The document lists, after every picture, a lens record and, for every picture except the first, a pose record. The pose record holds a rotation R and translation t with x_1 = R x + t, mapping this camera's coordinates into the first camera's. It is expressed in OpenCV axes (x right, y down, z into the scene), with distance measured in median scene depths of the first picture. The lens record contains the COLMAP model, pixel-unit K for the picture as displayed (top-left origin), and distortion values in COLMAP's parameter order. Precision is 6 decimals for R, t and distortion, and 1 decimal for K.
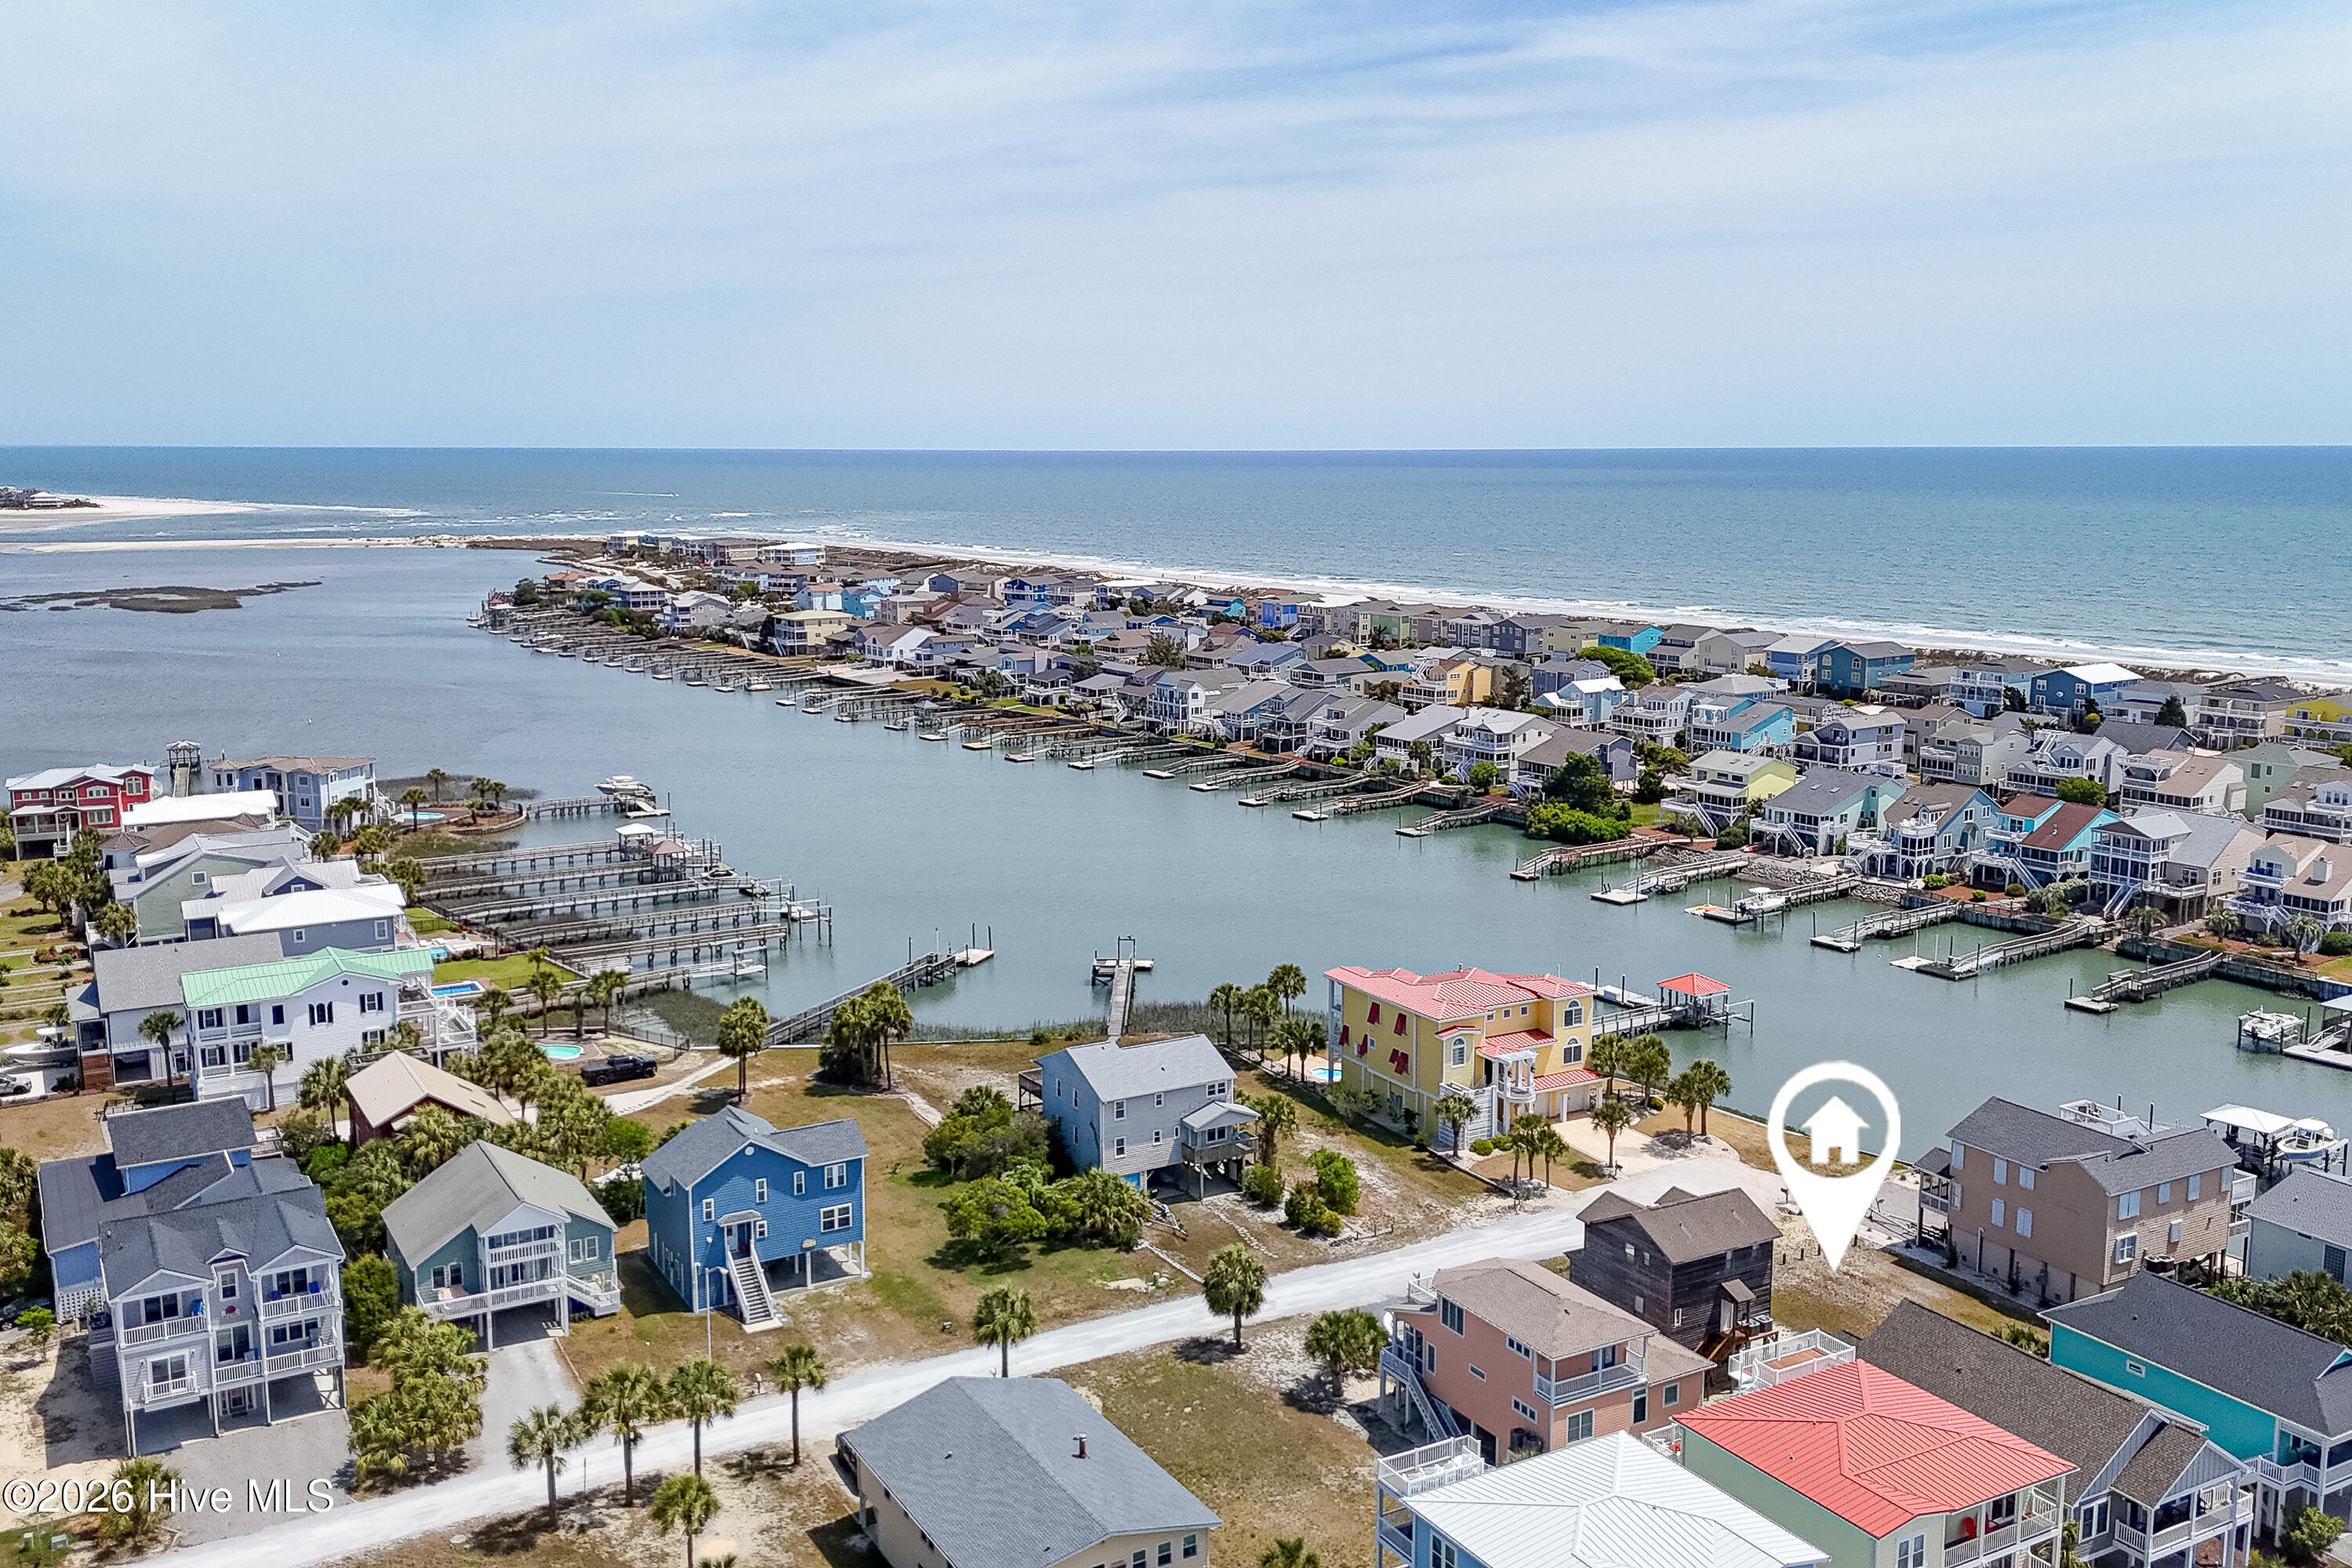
lens RADIAL K [[2065.9, 0, 1186.4], [0, 2065.9, 805.3], [0, 0, 1]] dist [0.103743, -0.121325]
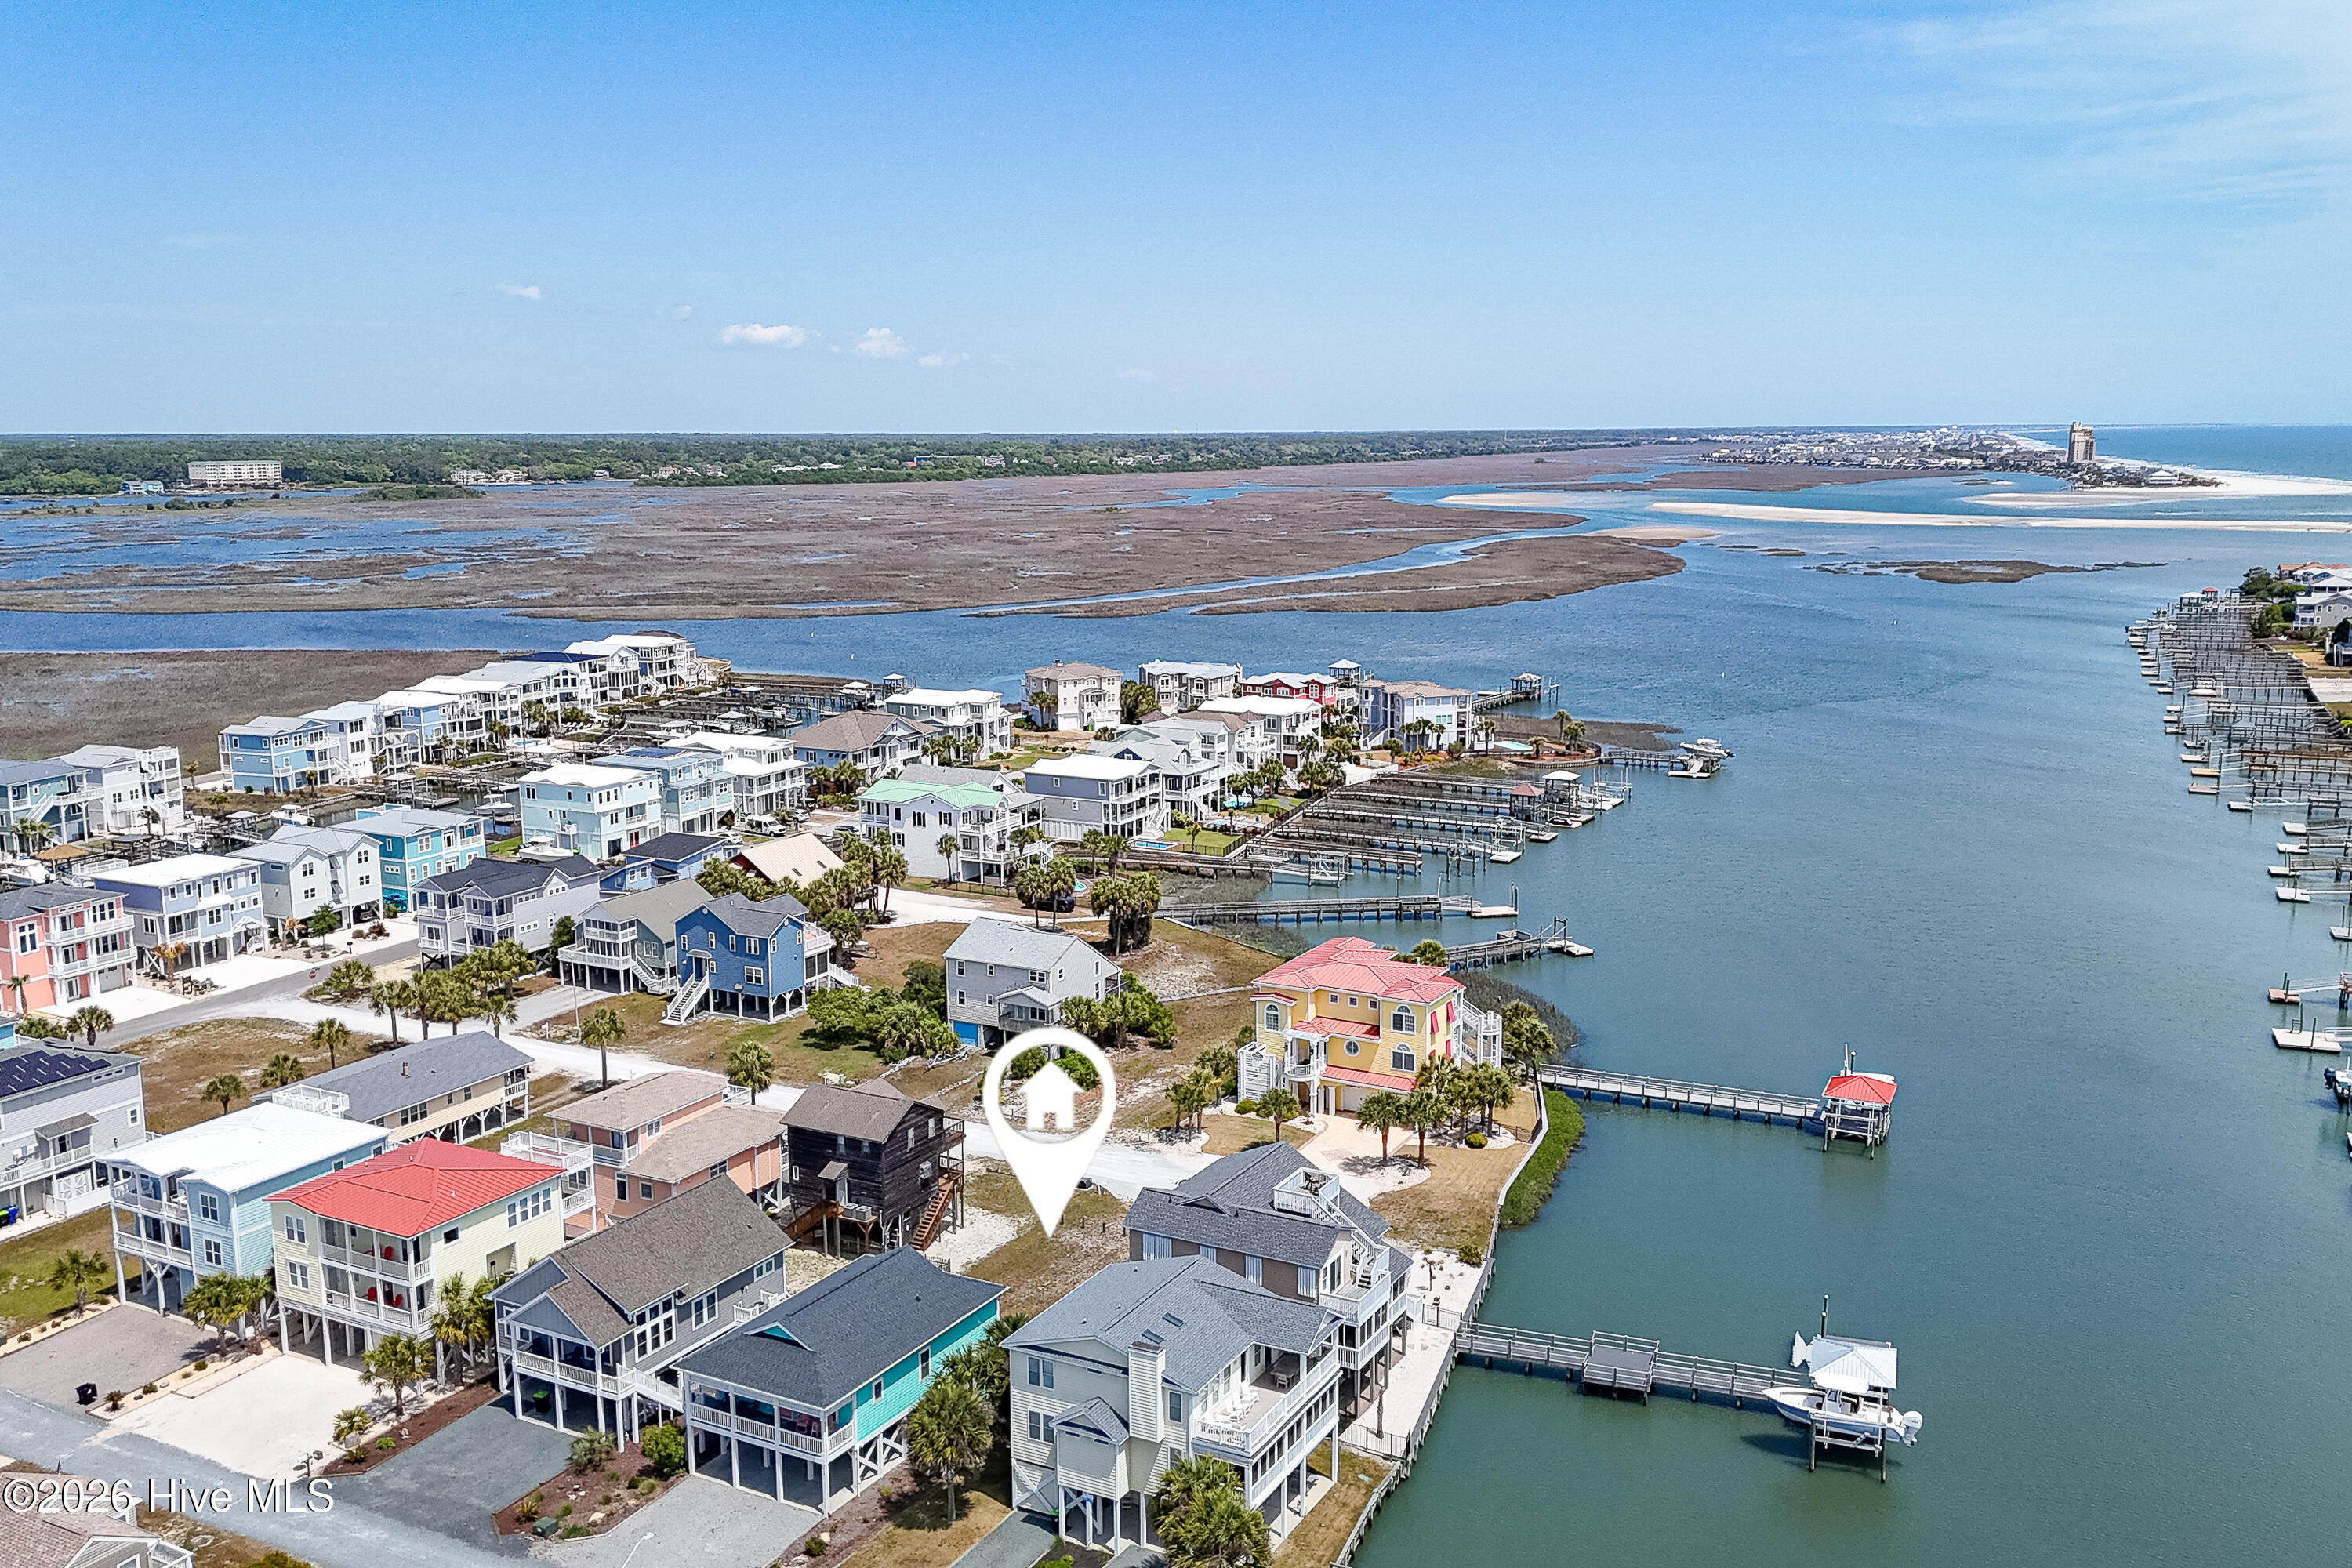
lens RADIAL K [[2065.9, 0, 1170.9], [0, 2065.9, 770.4], [0, 0, 1]] dist [0.103743, -0.121325]
pose [[0.509337, 0.139591, -0.849170, 0.556328], [-0.144791, 0.986590, 0.075334, -0.043291], [0.848299, 0.084582, 0.522719, 0.226884]]
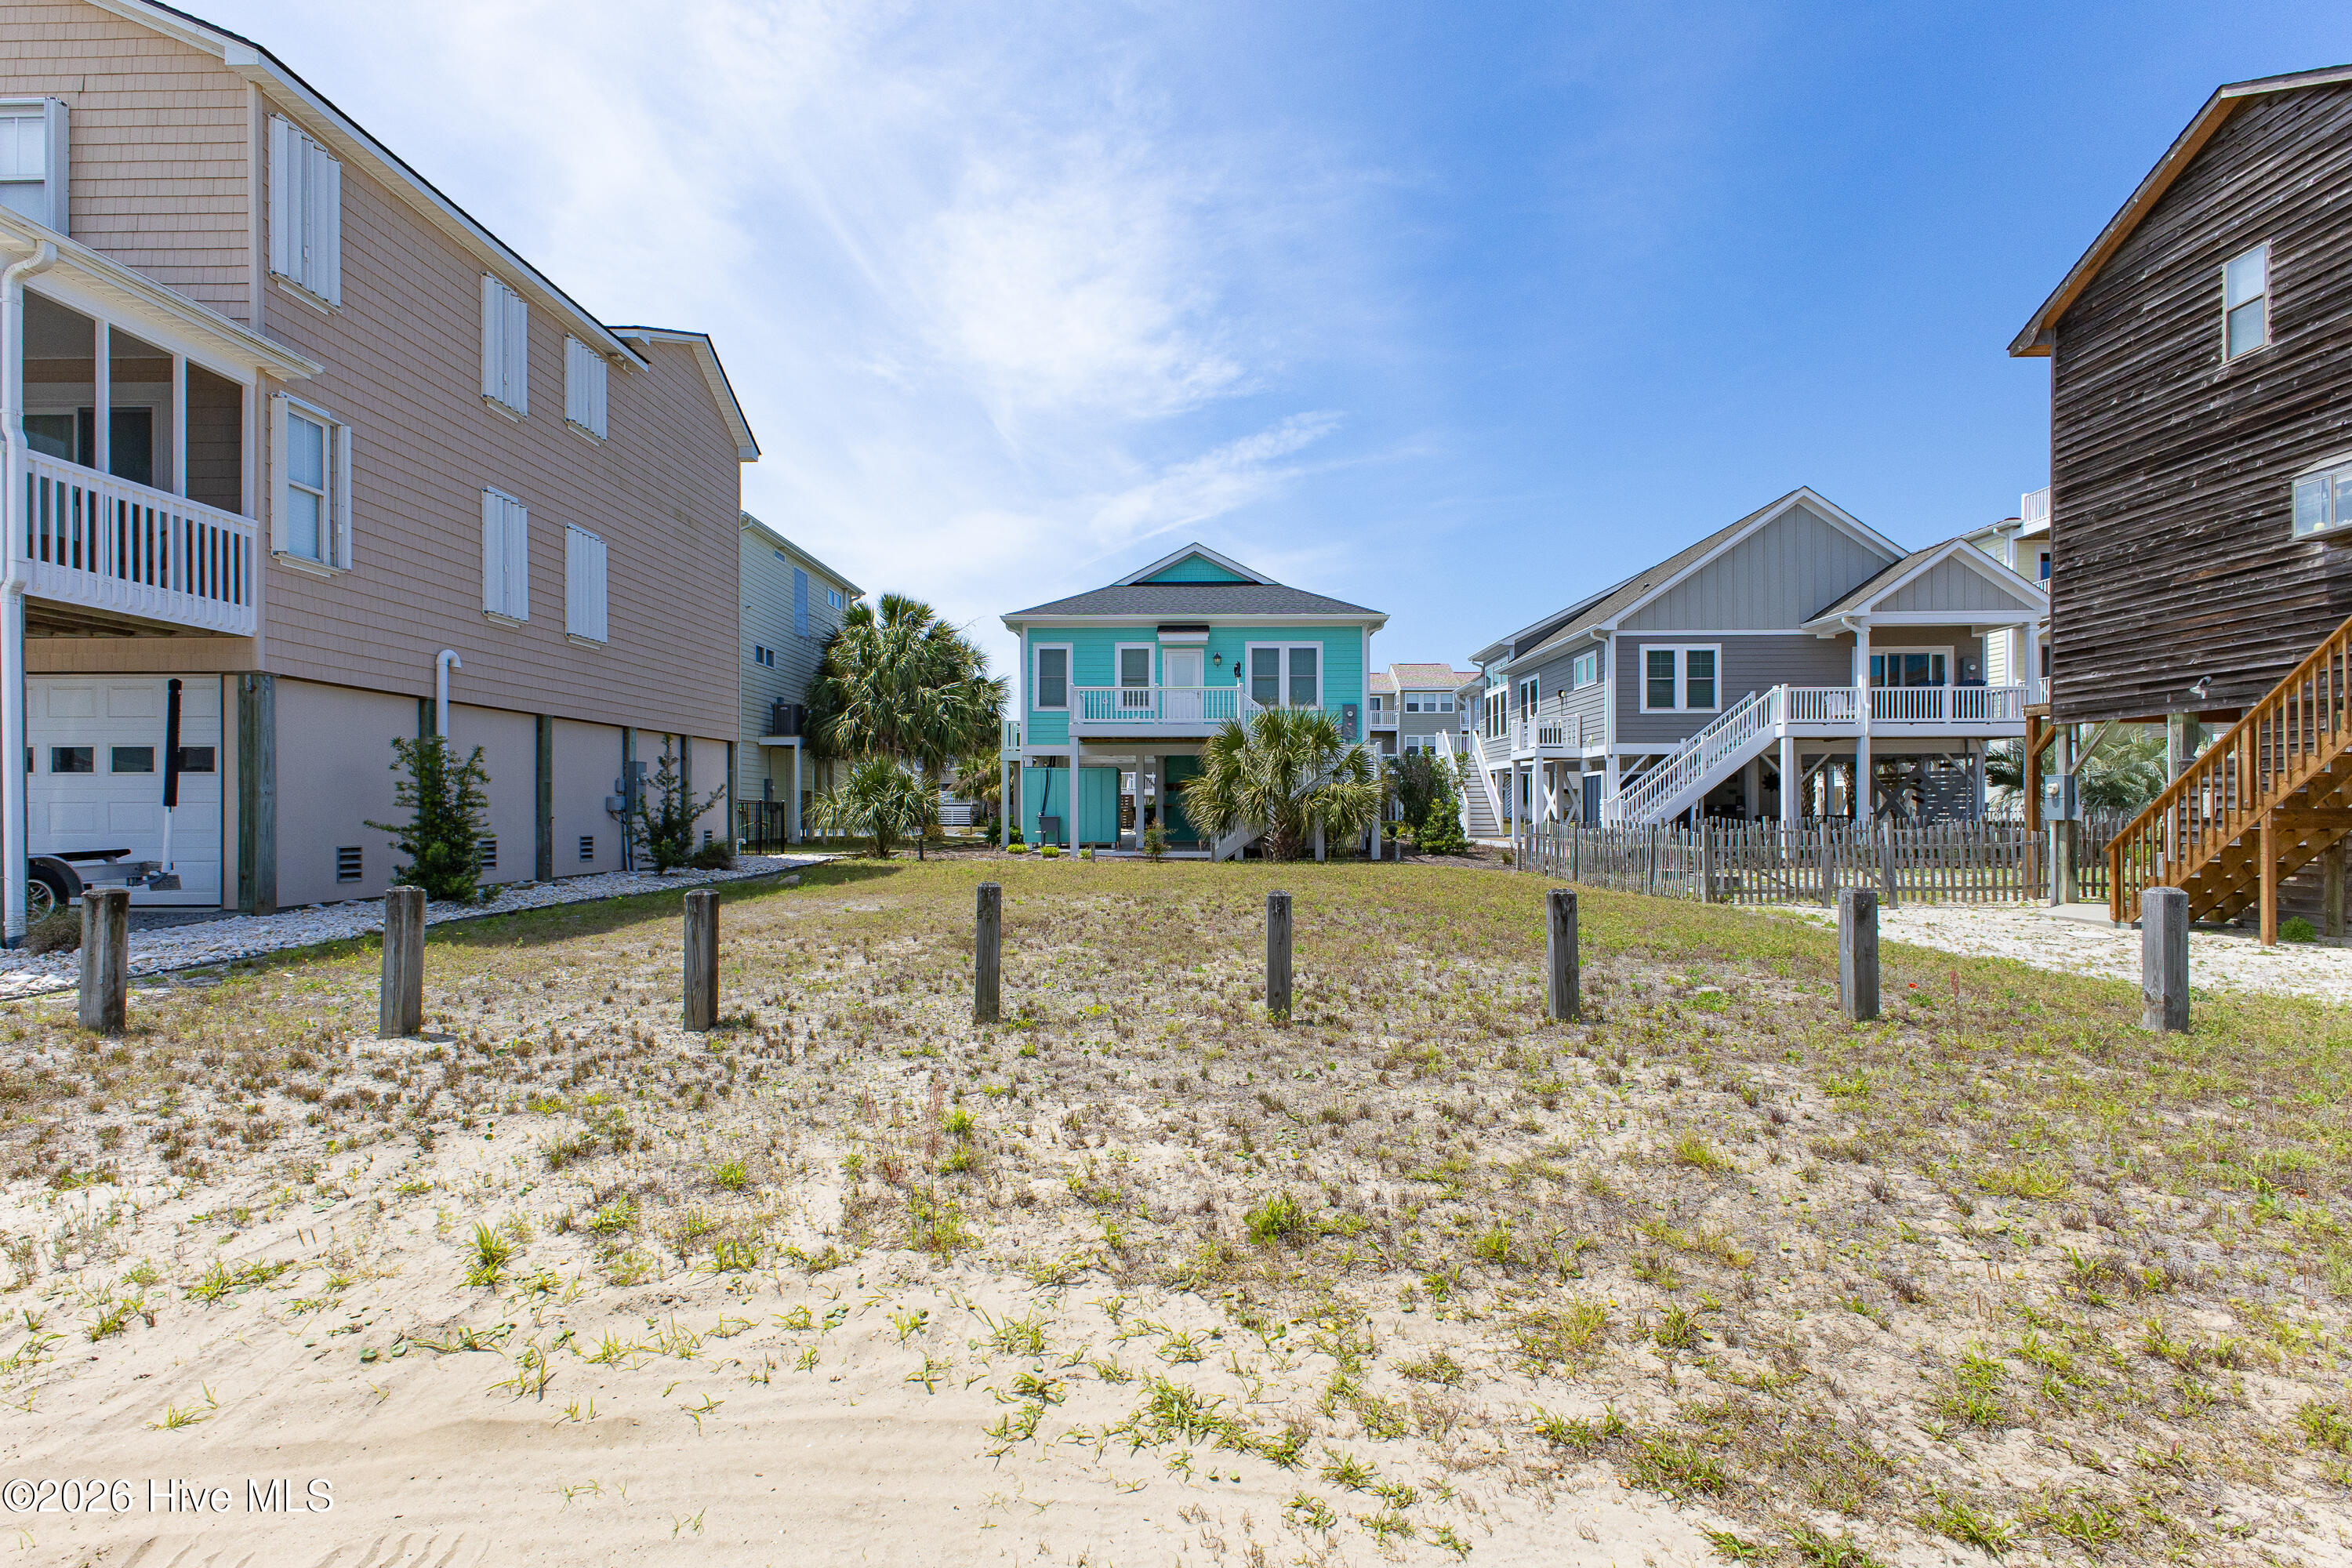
lens RADIAL K [[1091.6, 0, 1174.3], [0, 1091.6, 800.1], [0, 0, 1]] dist [0.010476, -0.000370]
pose [[-0.854961, 0.006115, 0.518656, 0.129357], [0.093417, 0.985395, 0.142371, 0.100433], [-0.510211, 0.170172, -0.843046, 0.510201]]
